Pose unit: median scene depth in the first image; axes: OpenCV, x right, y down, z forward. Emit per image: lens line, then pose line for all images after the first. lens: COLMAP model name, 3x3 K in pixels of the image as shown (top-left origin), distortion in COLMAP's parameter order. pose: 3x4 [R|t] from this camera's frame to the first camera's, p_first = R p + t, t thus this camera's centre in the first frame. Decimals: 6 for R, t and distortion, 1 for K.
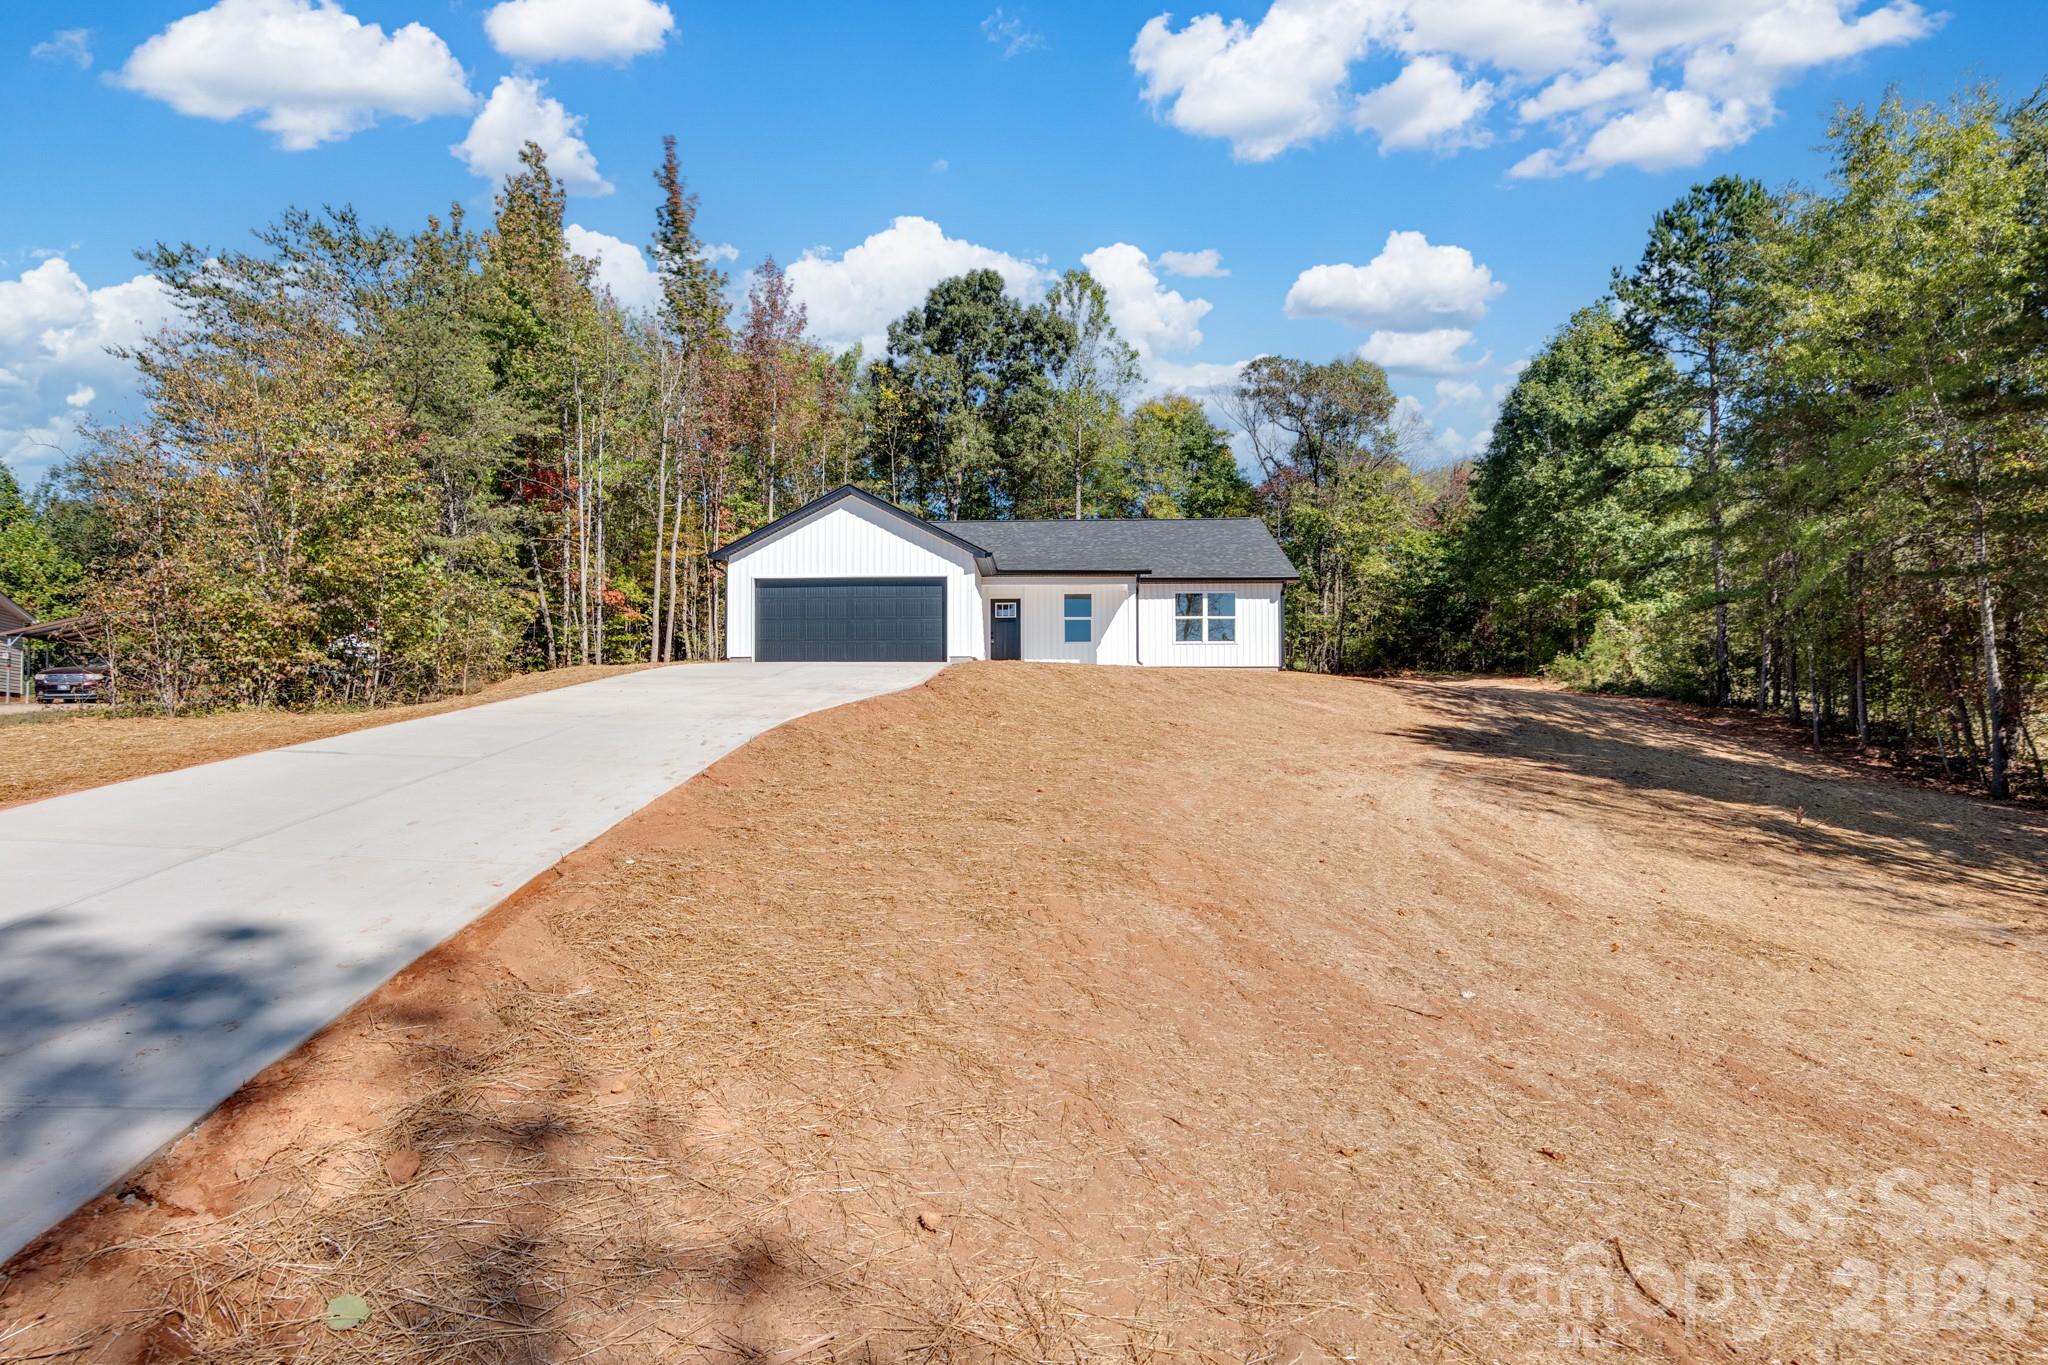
lens RADIAL K [[2570.8, 0, 1024.0], [0, 2570.8, 682.5], [0, 0, 1]] dist [0.004025, 0.008424]
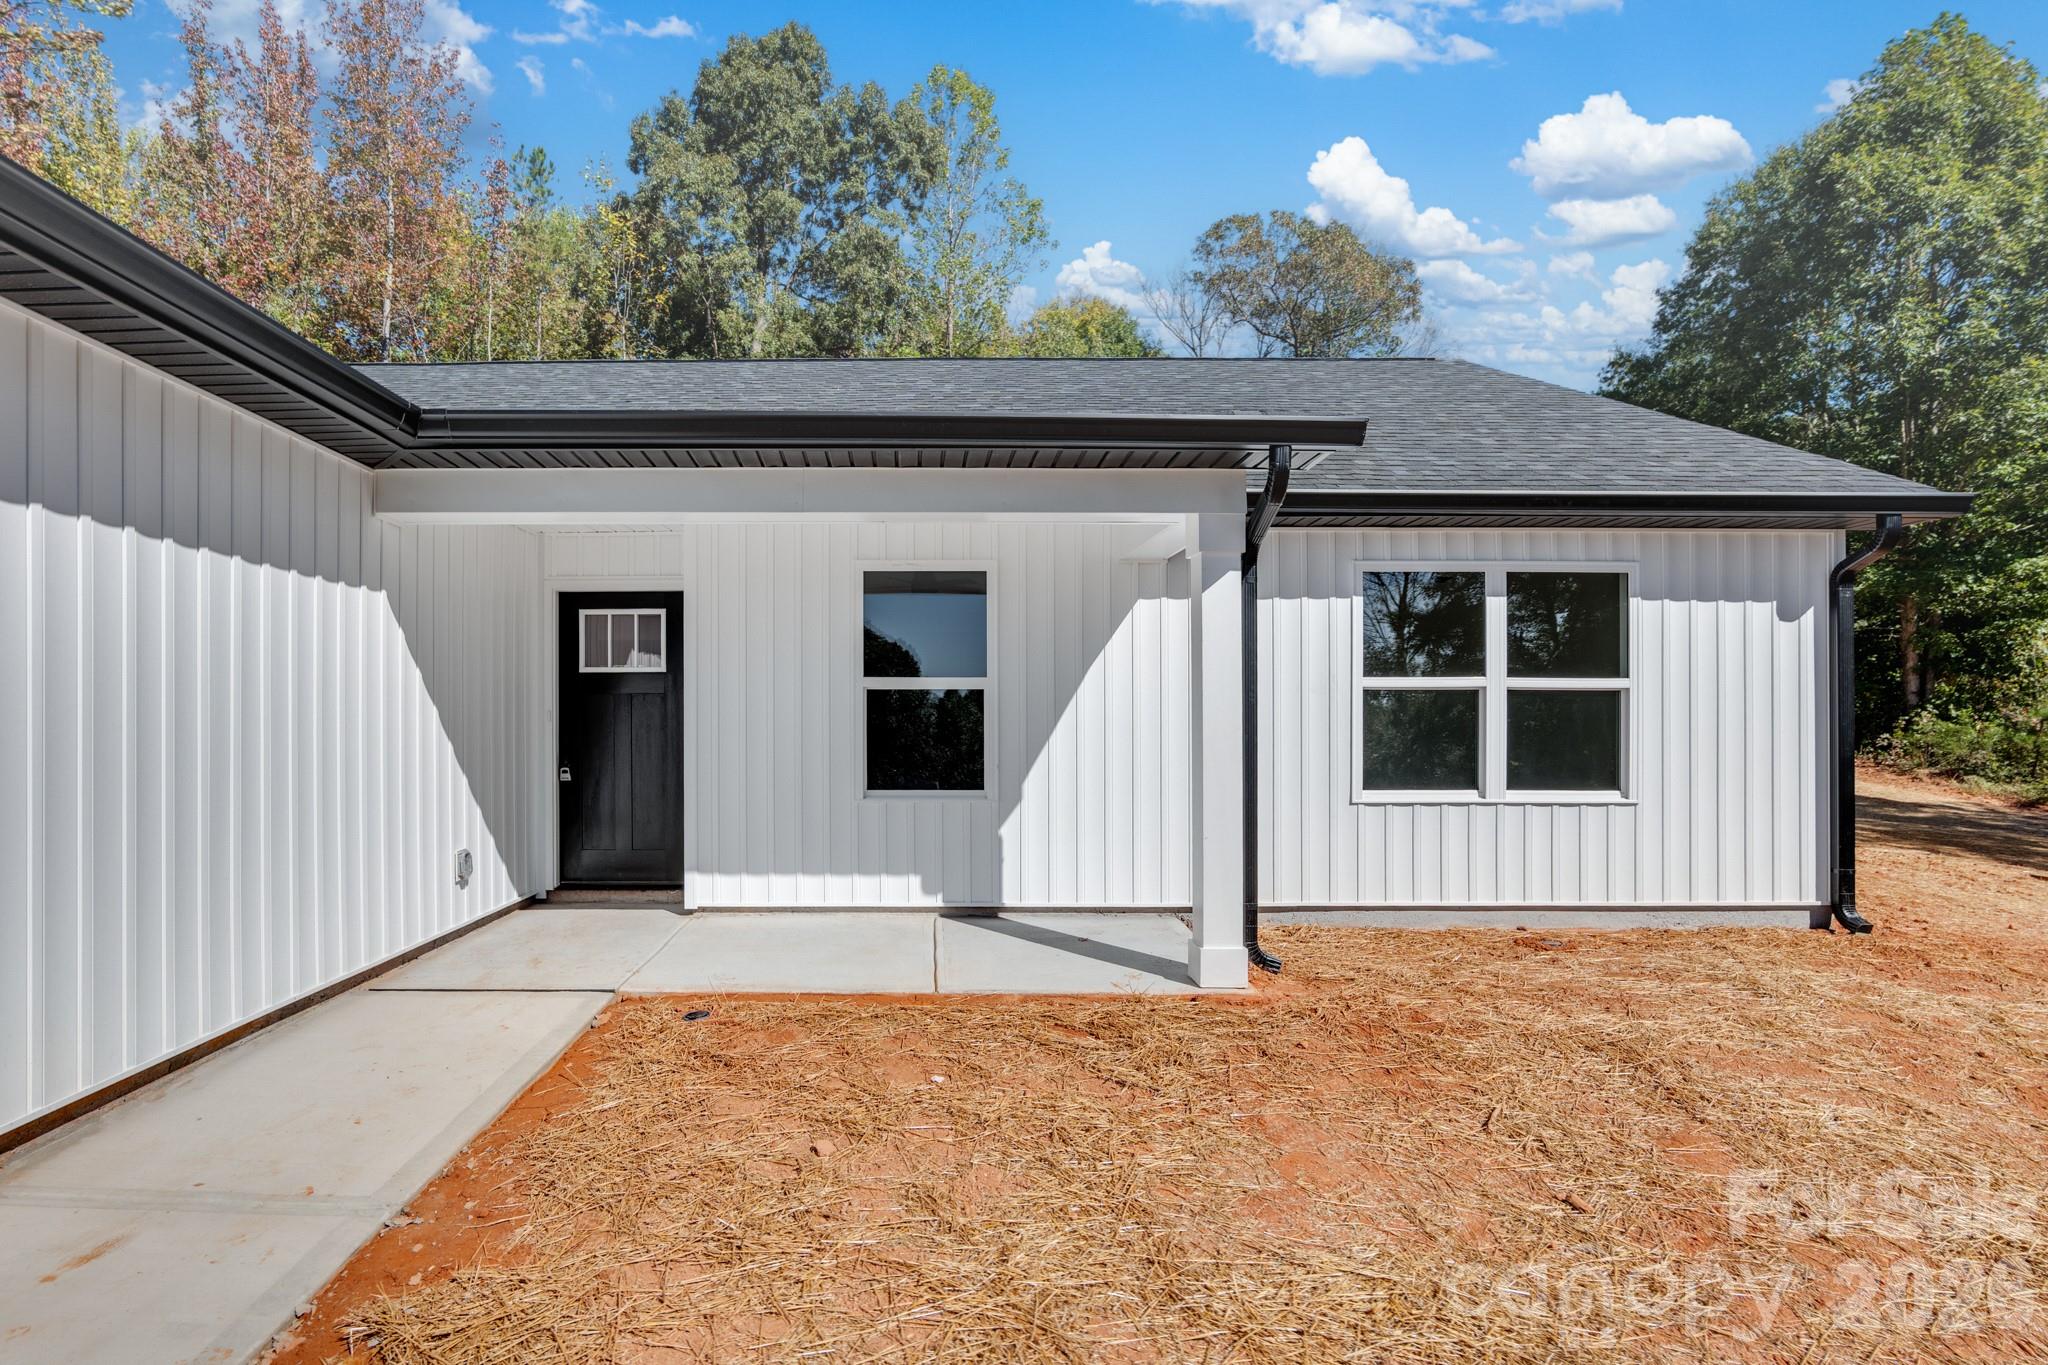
lens RADIAL K [[2570.8, 0, 1024.0], [0, 2570.8, 682.5], [0, 0, 1]] dist [0.004025, 0.008424]
pose [[0.998759, 0.003886, 0.049652, 0.018365], [-0.004214, 0.999970, 0.006506, -0.026600], [-0.049625, -0.006707, 0.998745, 0.777342]]
